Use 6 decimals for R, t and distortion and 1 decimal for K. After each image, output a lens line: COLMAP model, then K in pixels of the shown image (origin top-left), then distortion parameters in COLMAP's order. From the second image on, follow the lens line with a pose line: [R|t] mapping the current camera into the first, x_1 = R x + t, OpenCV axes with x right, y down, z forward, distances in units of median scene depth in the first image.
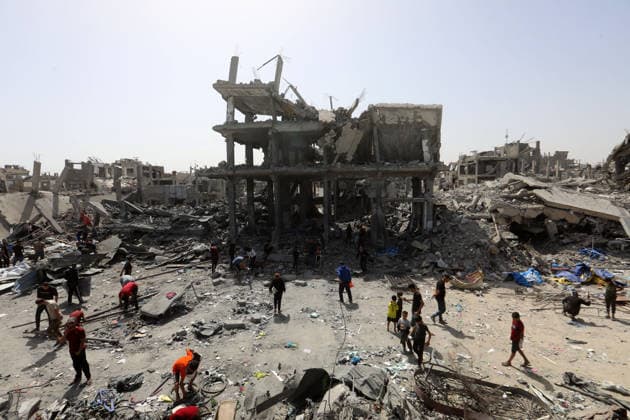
lens RADIAL K [[289.6, 0, 314.2], [0, 289.6, 211.8], [0, 0, 1]] dist [-0.044421, 0.014846]
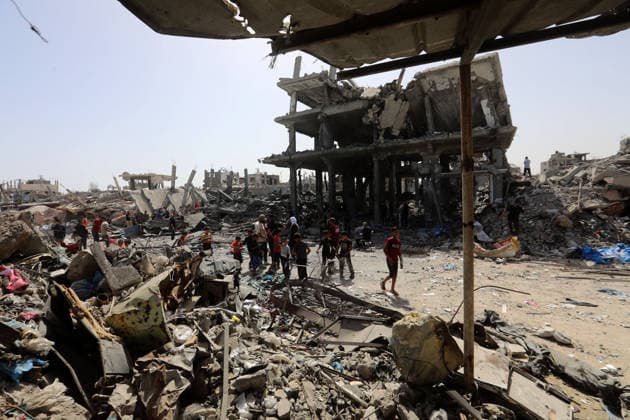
lens RADIAL K [[289.6, 0, 310.3], [0, 289.6, 207.5], [0, 0, 1]] dist [-0.044421, 0.014846]
pose [[0.906823, -0.000076, -0.421511, 0.276910], [-0.027529, 0.997854, -0.059404, 0.128337], [0.420611, 0.065473, 0.904875, 0.052334]]
